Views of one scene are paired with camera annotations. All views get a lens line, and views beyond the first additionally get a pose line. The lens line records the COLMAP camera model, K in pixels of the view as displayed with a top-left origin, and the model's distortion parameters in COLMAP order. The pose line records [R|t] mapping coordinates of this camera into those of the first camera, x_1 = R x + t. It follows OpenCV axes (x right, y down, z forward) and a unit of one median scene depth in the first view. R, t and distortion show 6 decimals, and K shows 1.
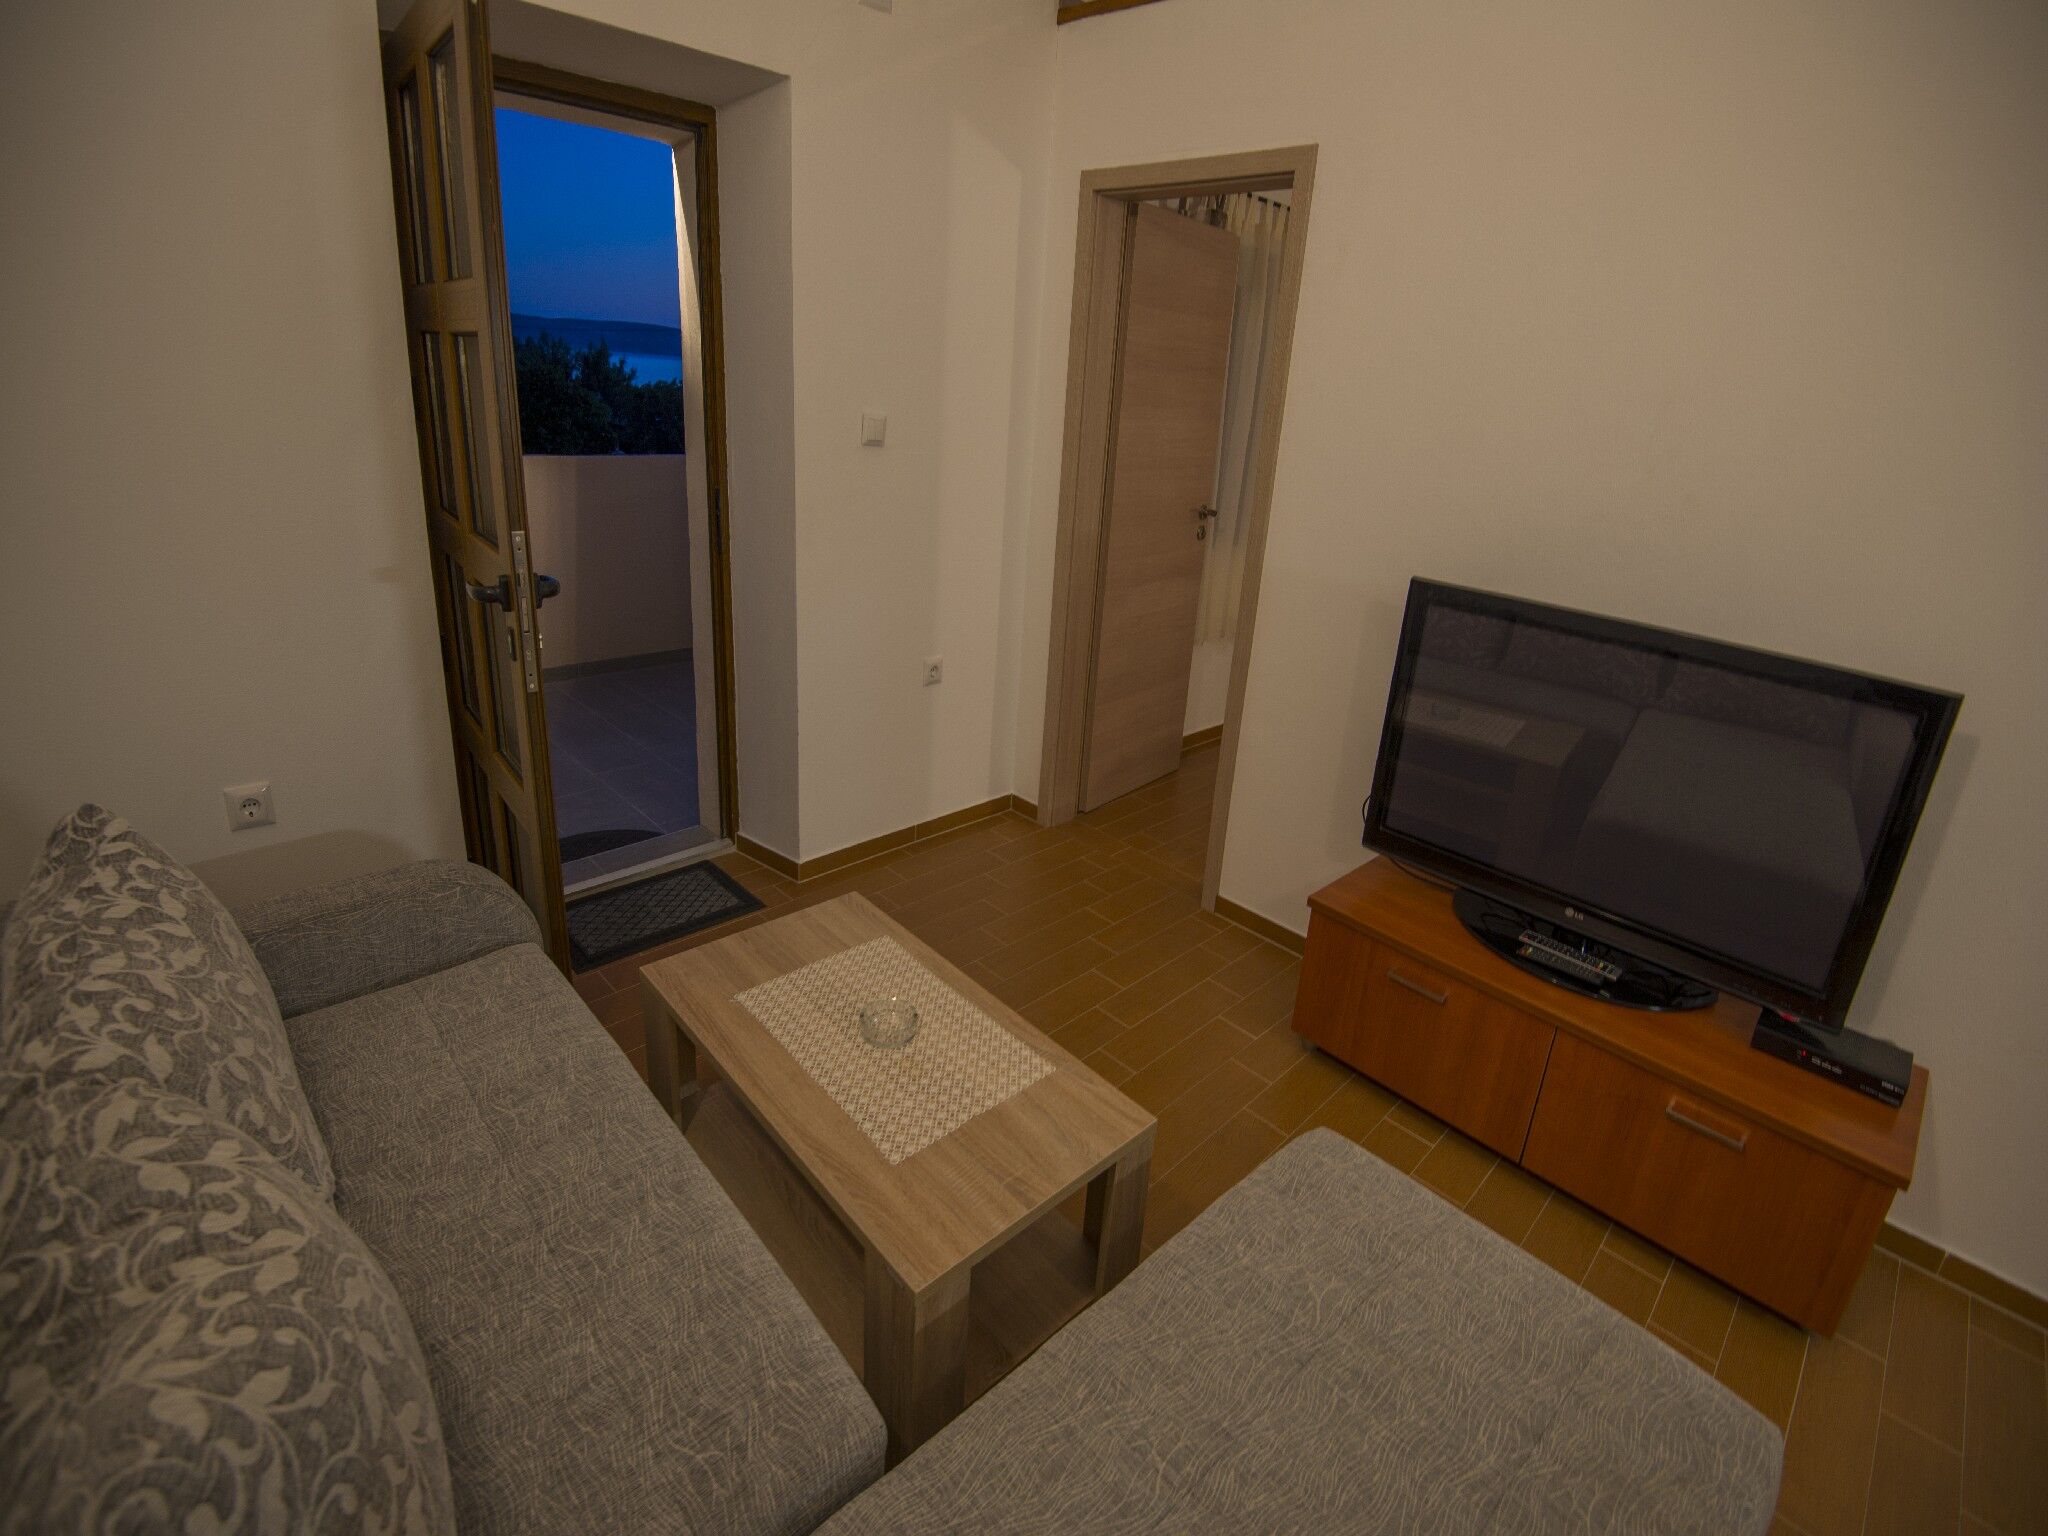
lens RADIAL K [[966.5, 0, 942.9], [0, 966.5, 698.2], [0, 0, 1]] dist [-0.038228, -0.004670]
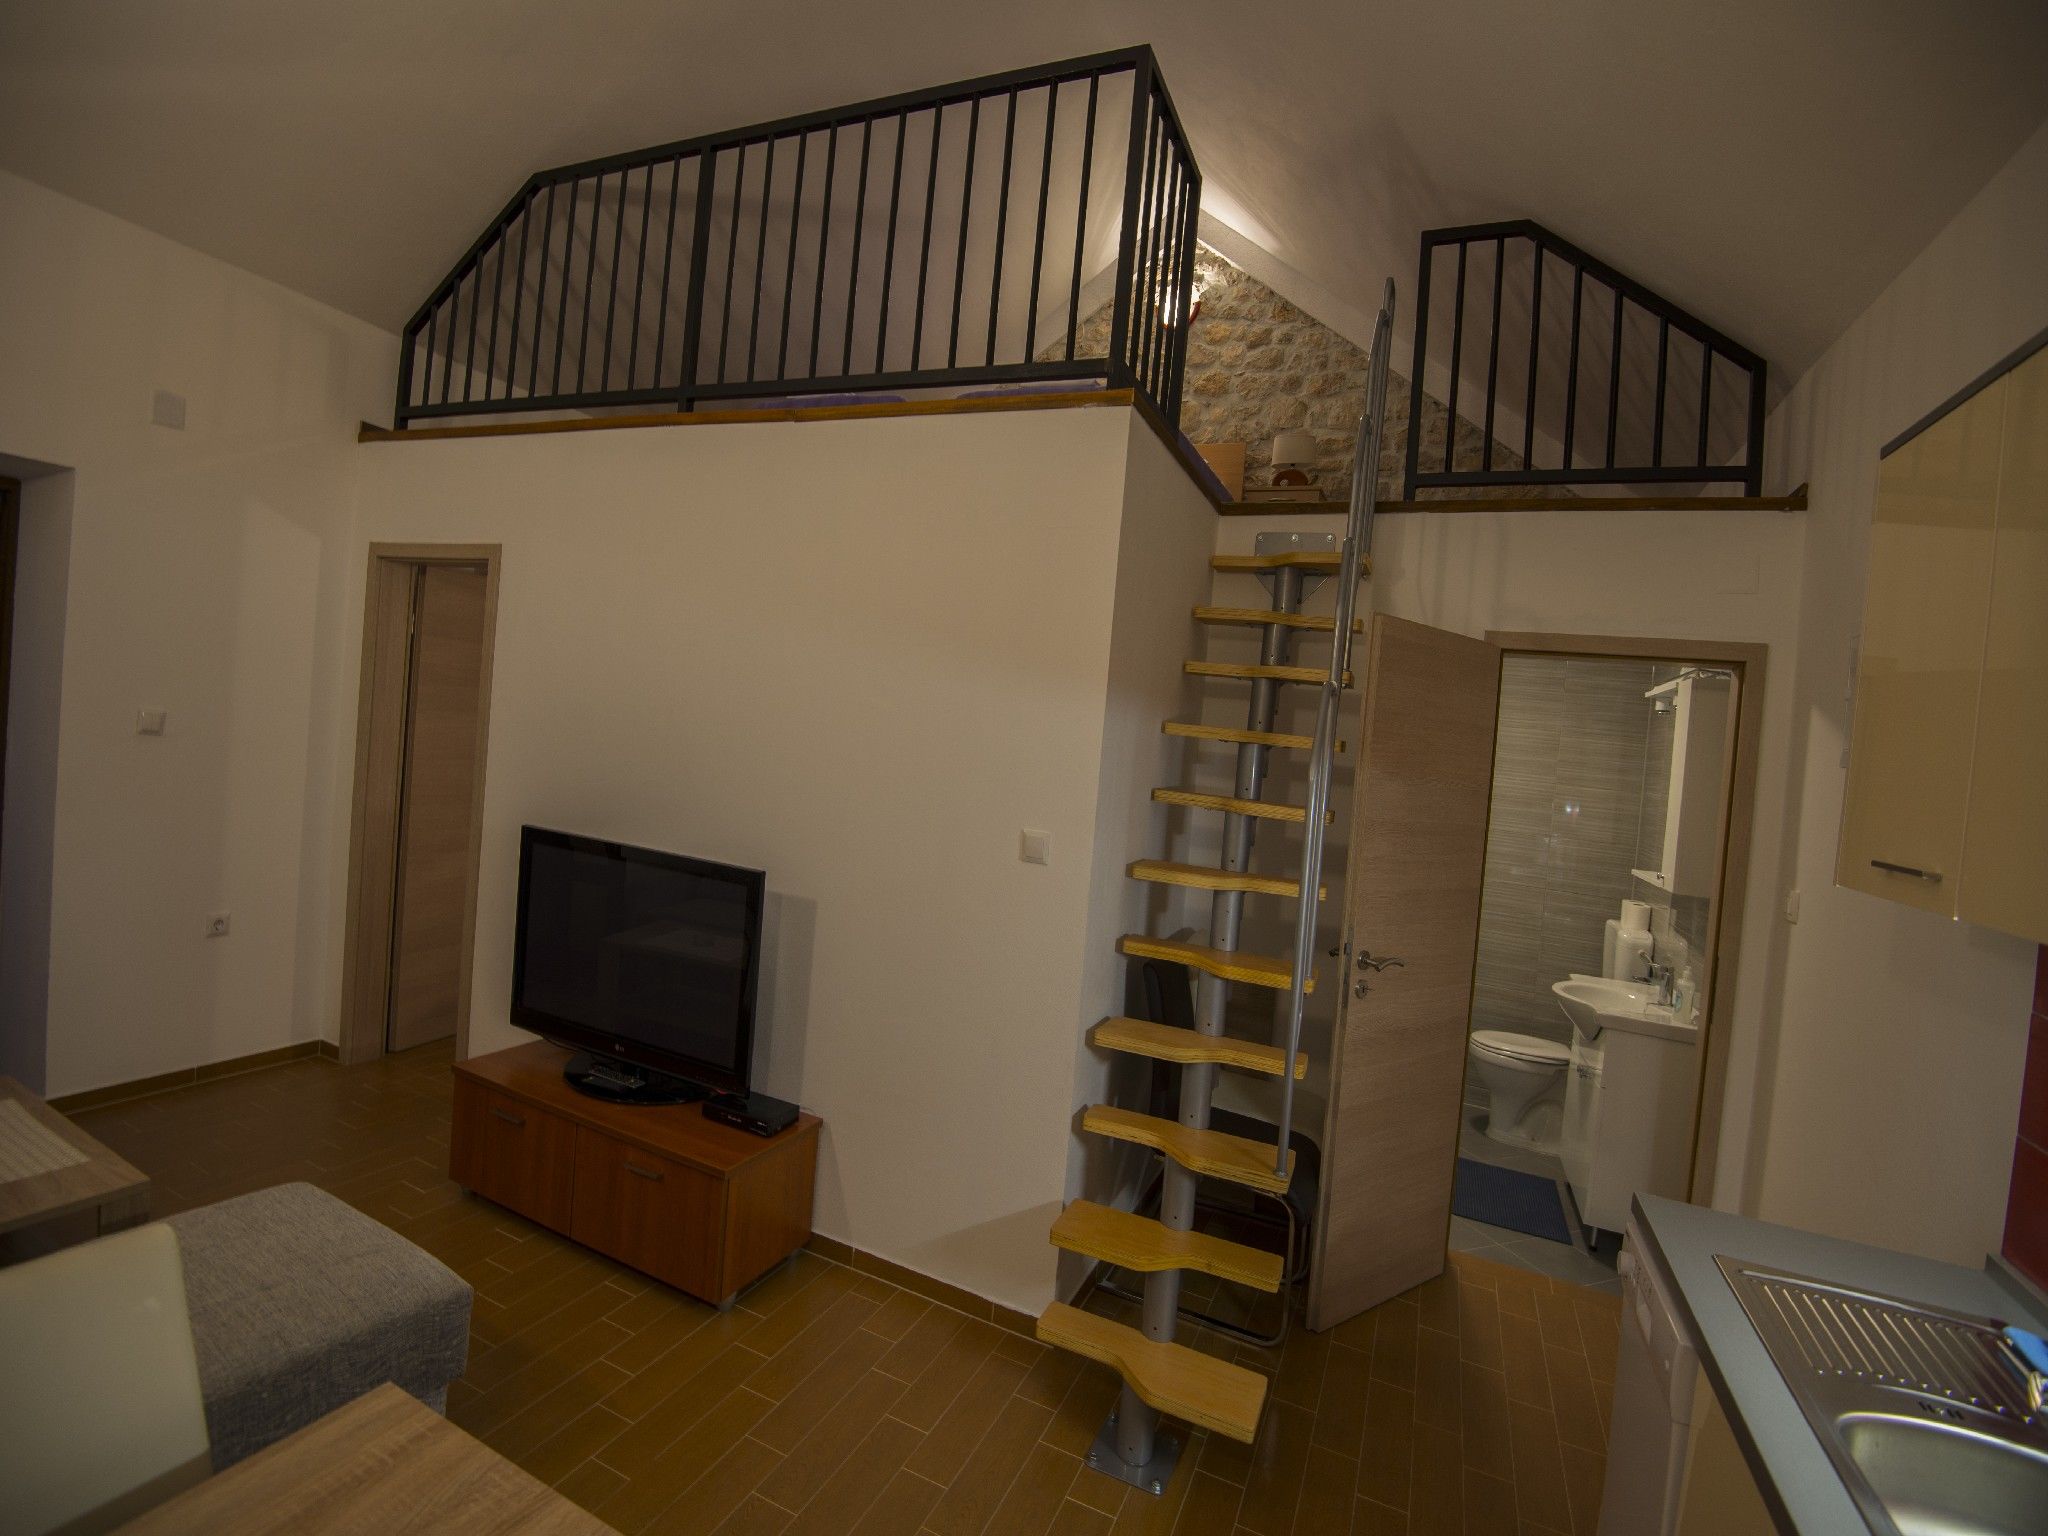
lens RADIAL K [[966.5, 0, 975.3], [0, 966.5, 716.0], [0, 0, 1]] dist [-0.038228, -0.004670]
pose [[0.915457, 0.026959, 0.401512, 0.419520], [0.092124, 0.957216, -0.274317, 0.144597], [-0.391729, 0.288115, 0.873807, -0.478766]]
